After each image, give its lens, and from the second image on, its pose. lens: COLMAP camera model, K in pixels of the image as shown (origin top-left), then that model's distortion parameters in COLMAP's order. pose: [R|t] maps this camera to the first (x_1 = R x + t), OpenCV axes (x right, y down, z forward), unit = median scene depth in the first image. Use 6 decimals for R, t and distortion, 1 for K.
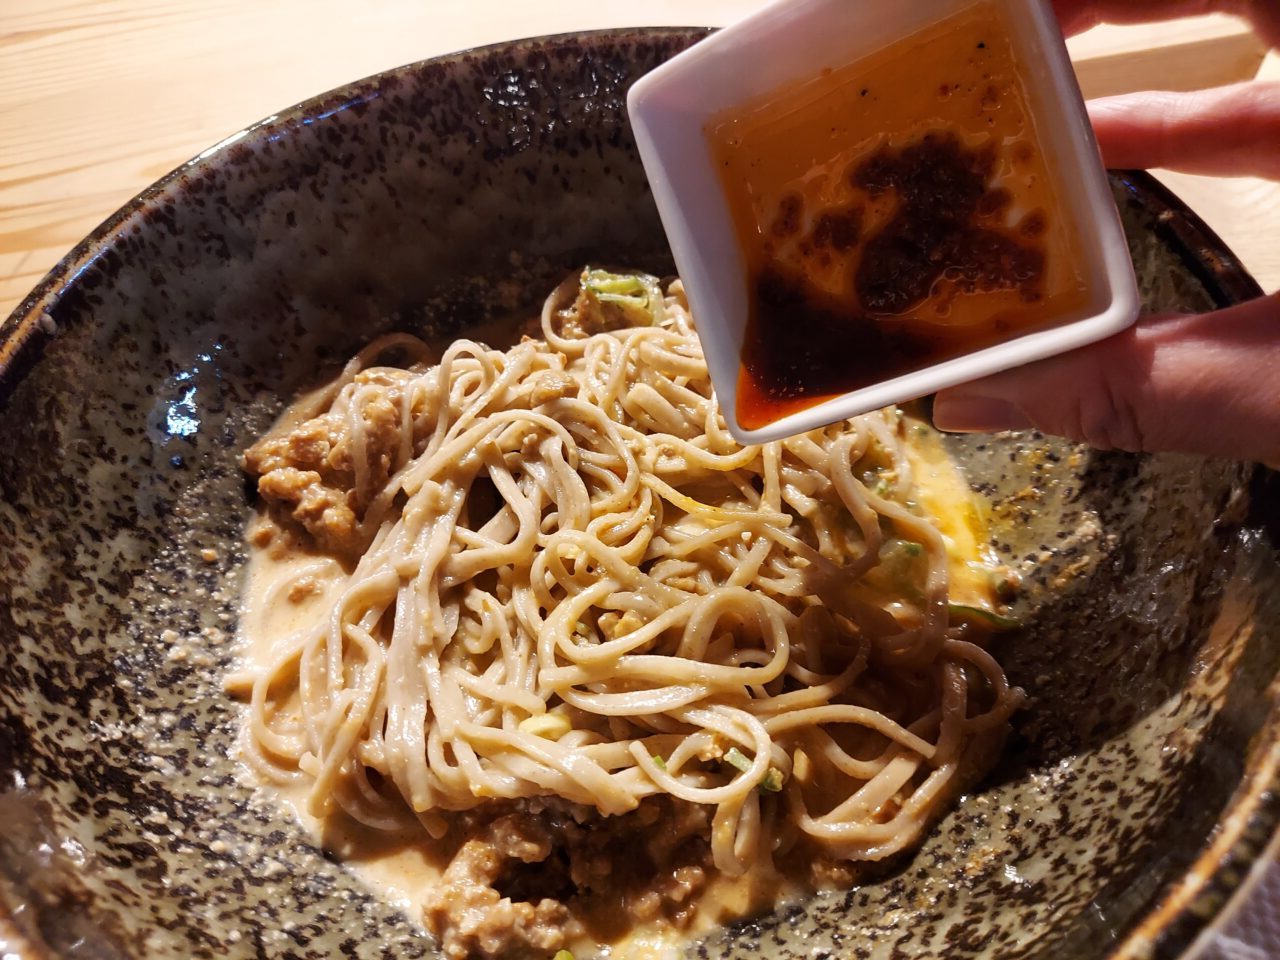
lens RADIAL K [[977.5, 0, 640.0], [0, 977.5, 480.0], [0, 0, 1]] dist [-0.001747, -0.042996]
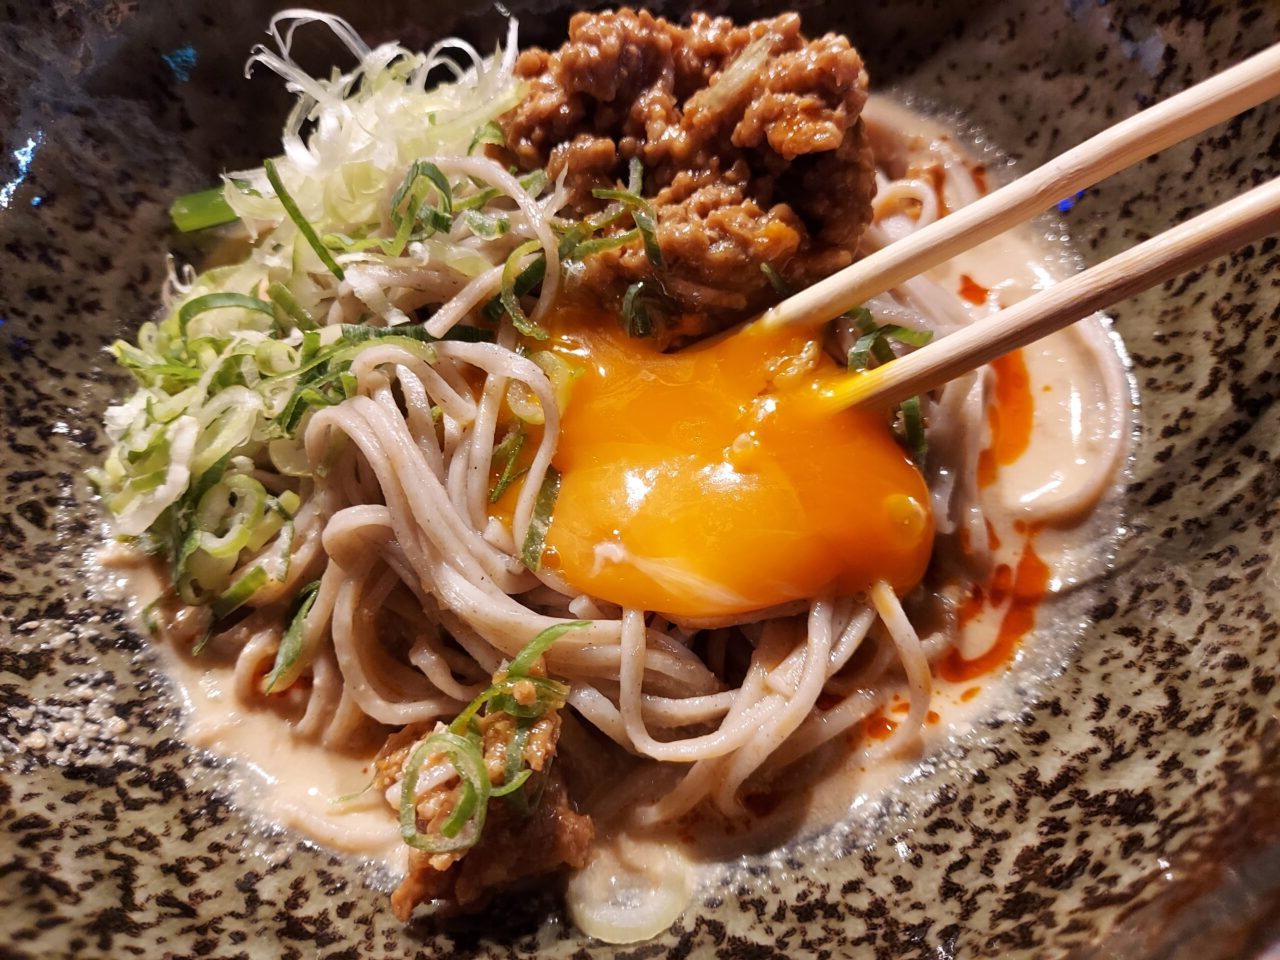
lens RADIAL K [[1008.3, 0, 640.0], [0, 1008.3, 480.0], [0, 0, 1]] dist [-0.046646, 0.001493]
pose [[0.999117, -0.032363, -0.026799, 0.052074], [0.035744, 0.989905, 0.137149, 0.056542], [0.022090, -0.137986, 0.990188, 0.255668]]
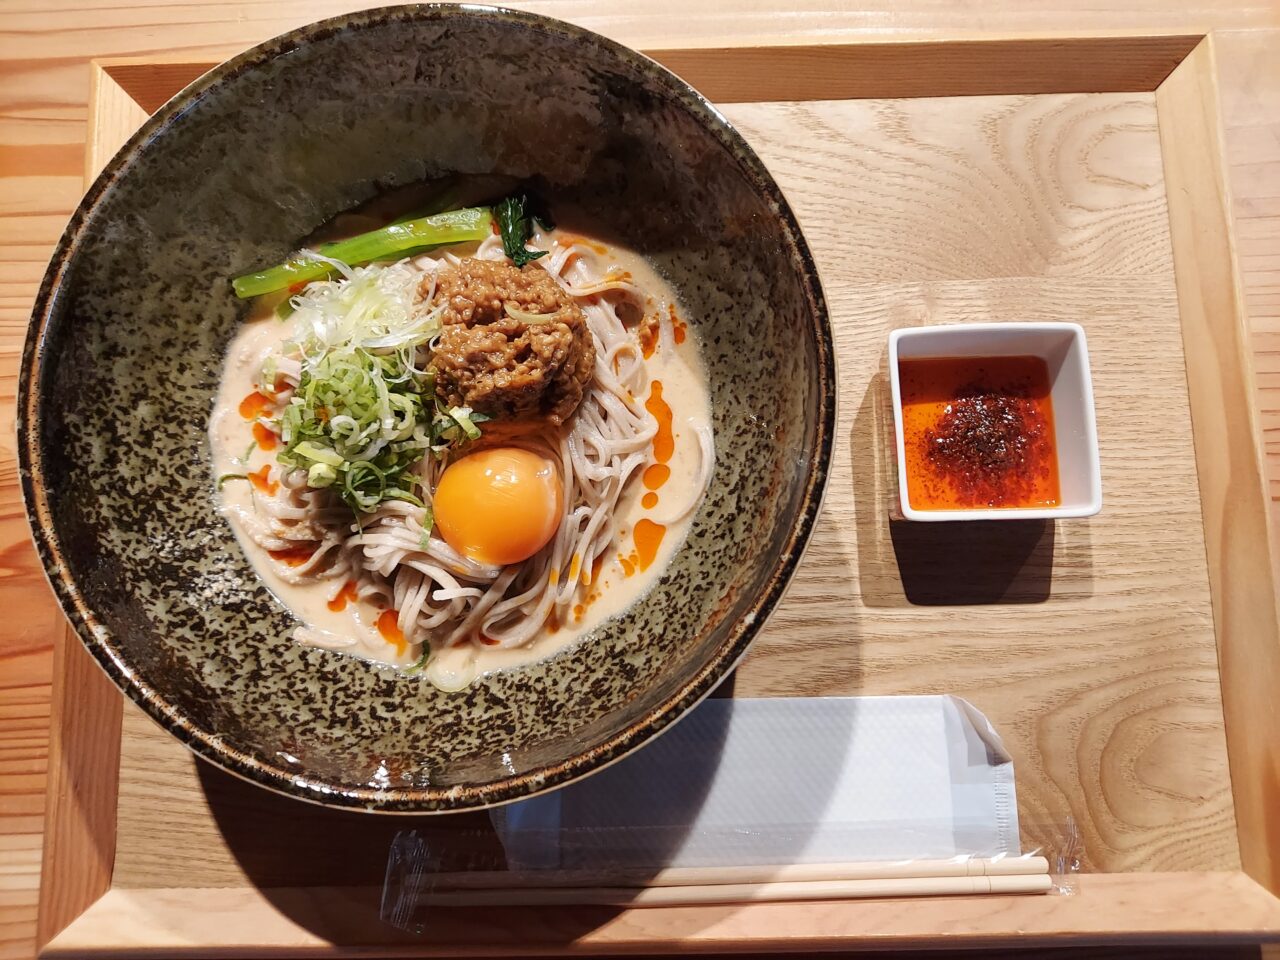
lens RADIAL K [[958.3, 0, 640.0], [0, 958.3, 480.0], [0, 0, 1]] dist [-0.001389, -0.004688]
pose [[0.995803, 0.075501, 0.051732, 0.260195], [-0.091230, 0.864069, 0.495038, -0.874703], [-0.007324, -0.497680, 0.867330, -0.530920]]
